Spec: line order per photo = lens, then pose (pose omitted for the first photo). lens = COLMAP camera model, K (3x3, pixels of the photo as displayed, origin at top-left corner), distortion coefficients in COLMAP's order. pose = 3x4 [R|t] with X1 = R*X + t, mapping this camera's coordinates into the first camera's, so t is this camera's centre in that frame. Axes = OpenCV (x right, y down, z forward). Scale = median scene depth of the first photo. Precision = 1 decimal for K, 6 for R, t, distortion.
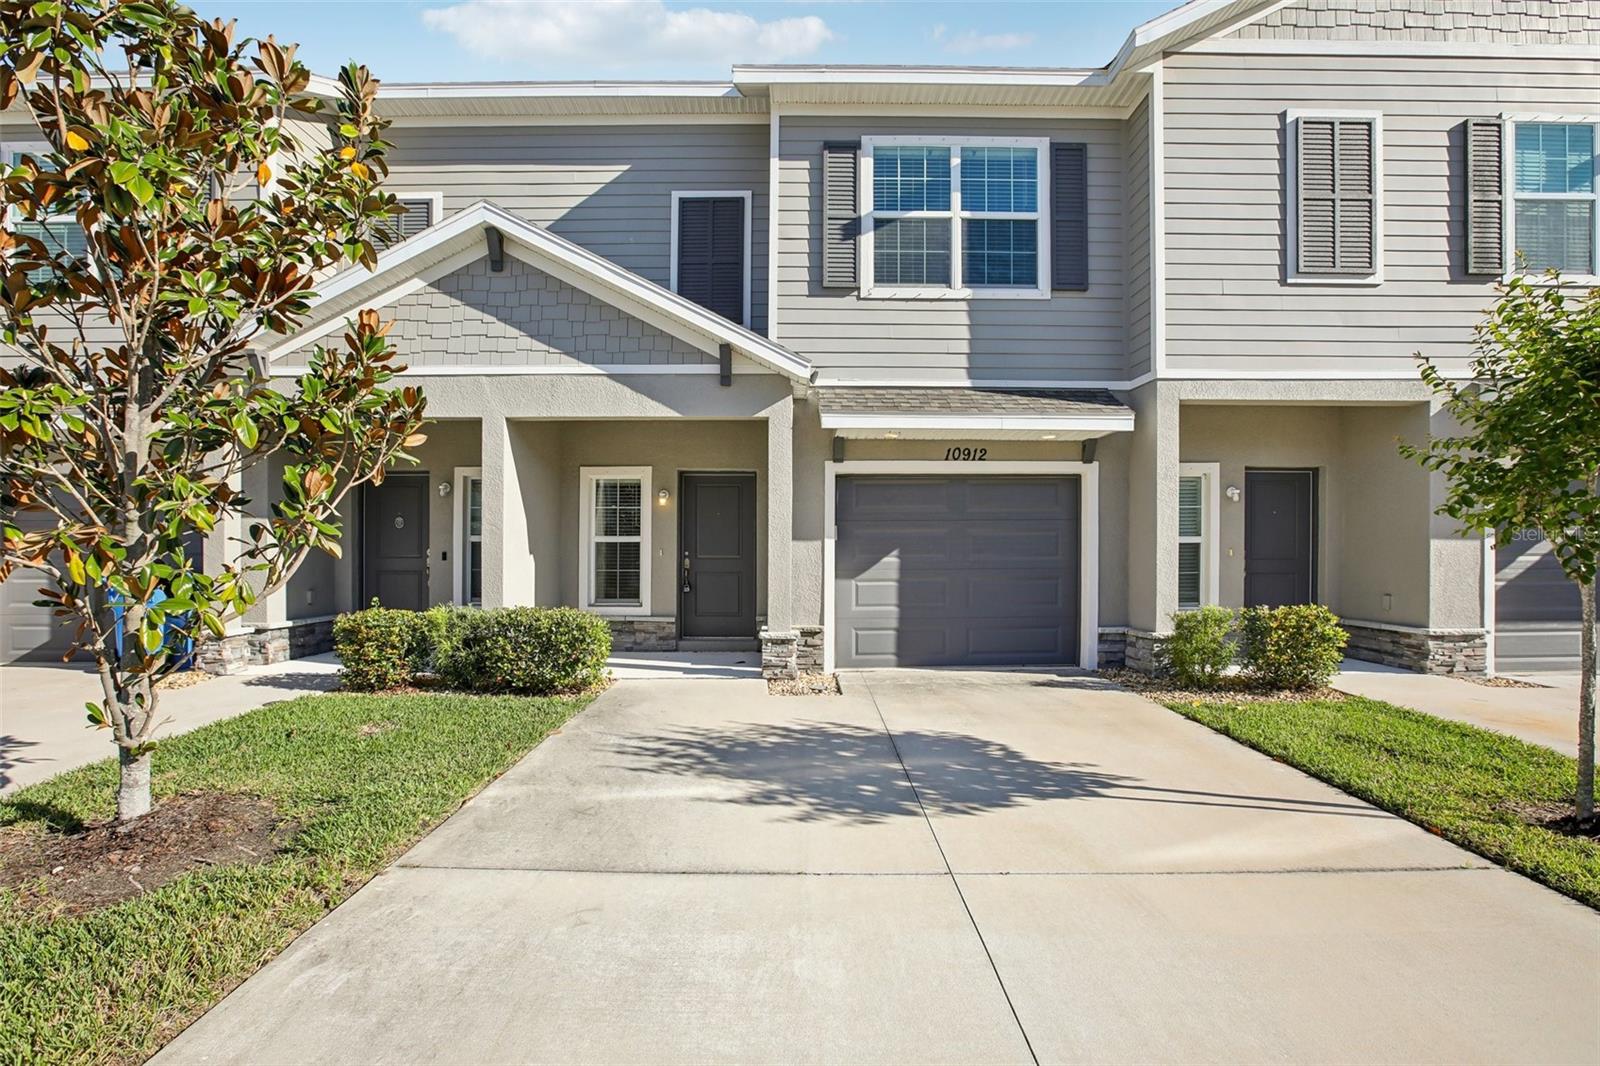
lens RADIAL K [[768.6, 0, 806.6], [0, 768.6, 559.4], [0, 0, 1]] dist [-0.023757, 0.013104]
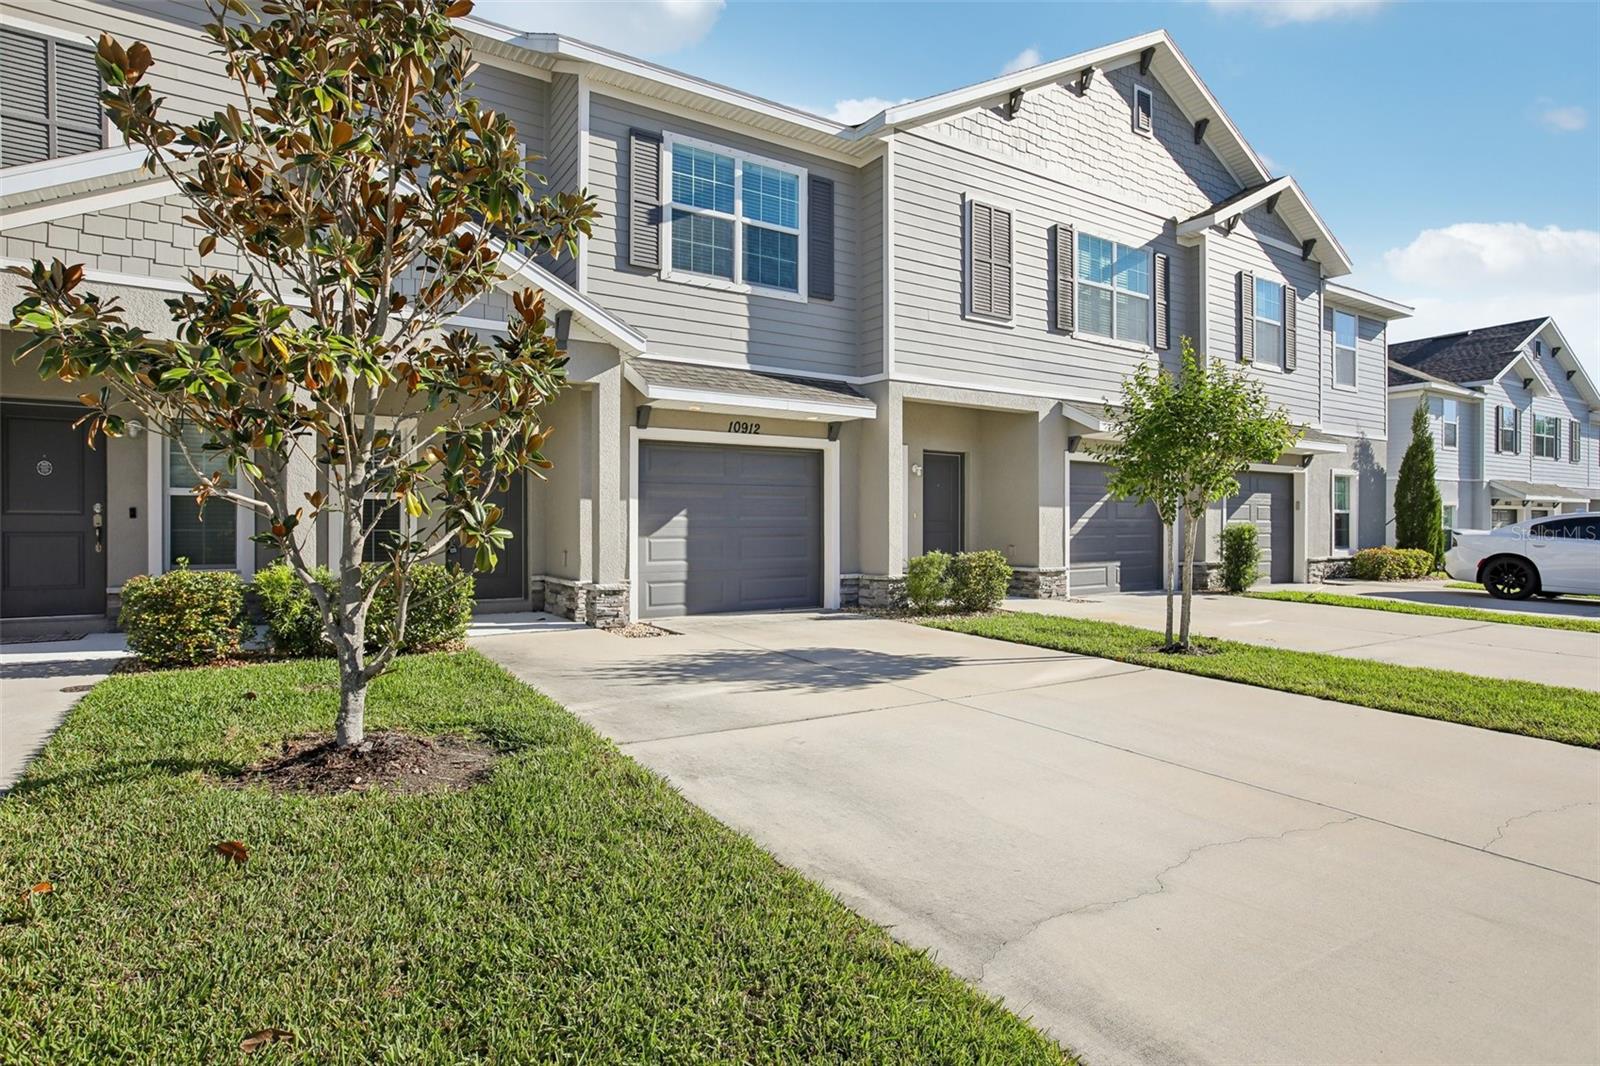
lens RADIAL K [[872.8, 0, 800.0], [0, 872.8, 533.0], [0, 0, 1]] dist [-0.001436, 0.035958]
pose [[0.846271, -0.001862, 0.532749, -0.428639], [0.002833, 0.999995, -0.001005, 0.023188], [-0.532745, 0.002359, 0.846272, -0.160587]]
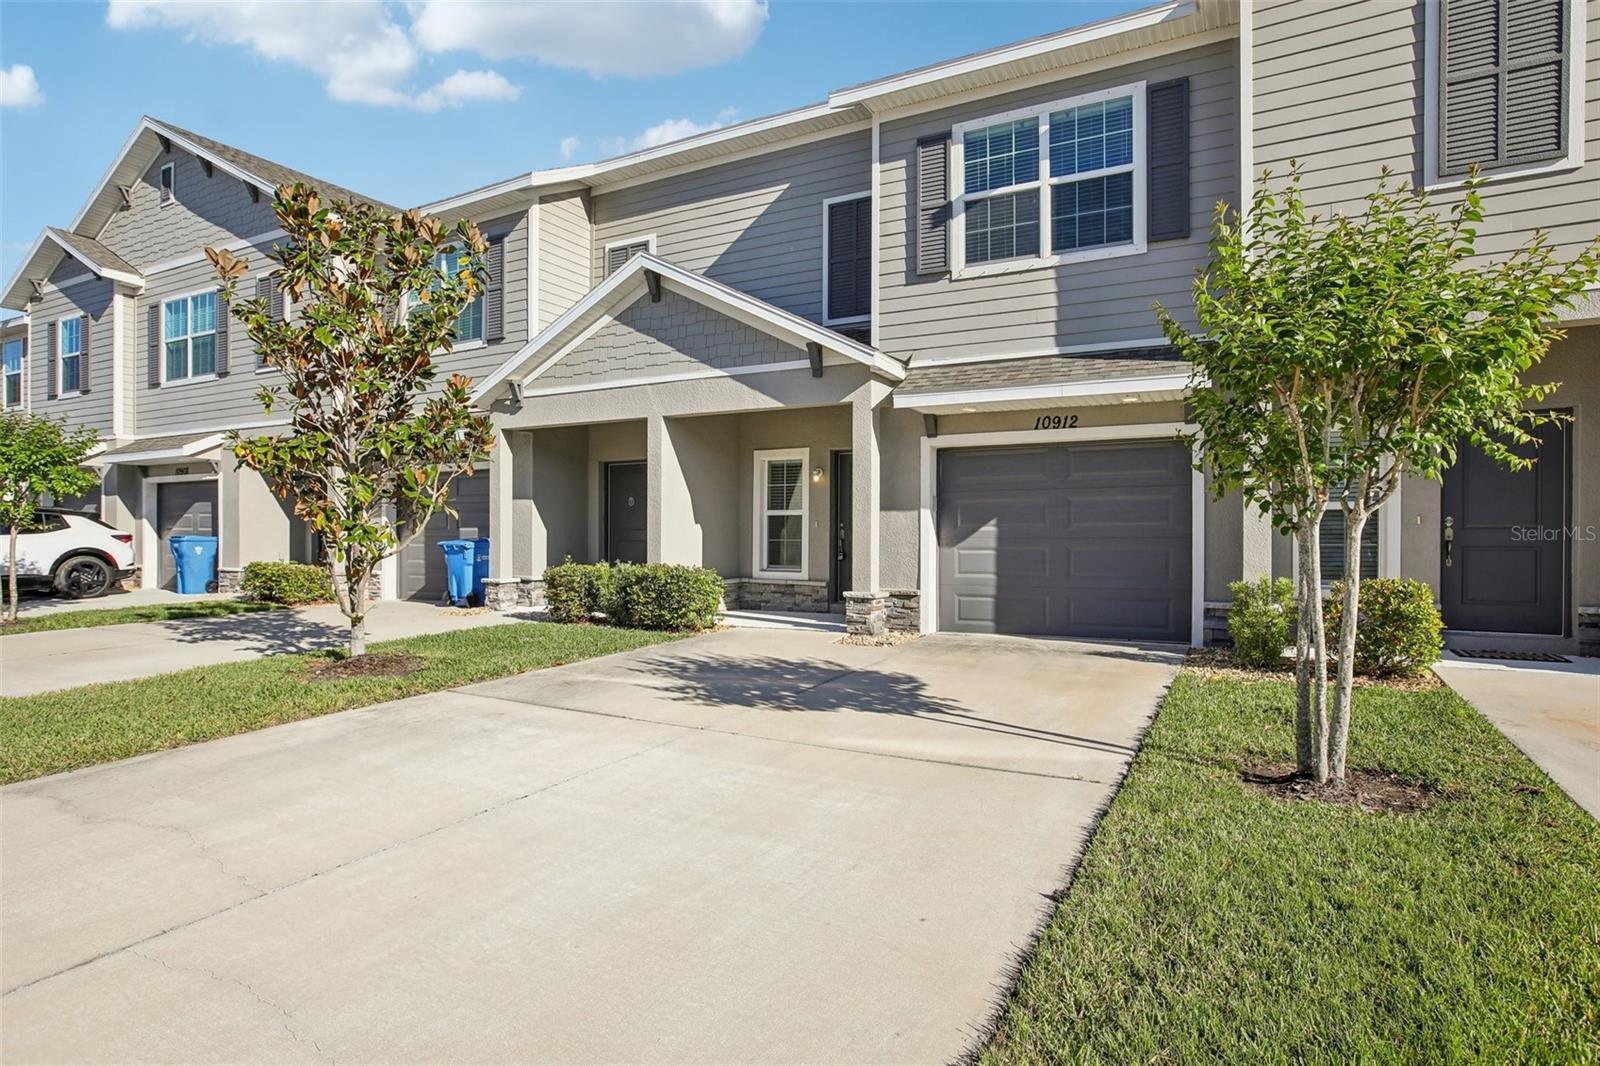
lens RADIAL K [[872.8, 0, 800.0], [0, 872.8, 533.0], [0, 0, 1]] dist [-0.001436, 0.035958]
pose [[0.881691, -0.000330, -0.471827, 0.453795], [-0.004250, 0.999954, -0.008641, 0.017955], [0.471808, 0.009624, 0.881649, -0.153643]]
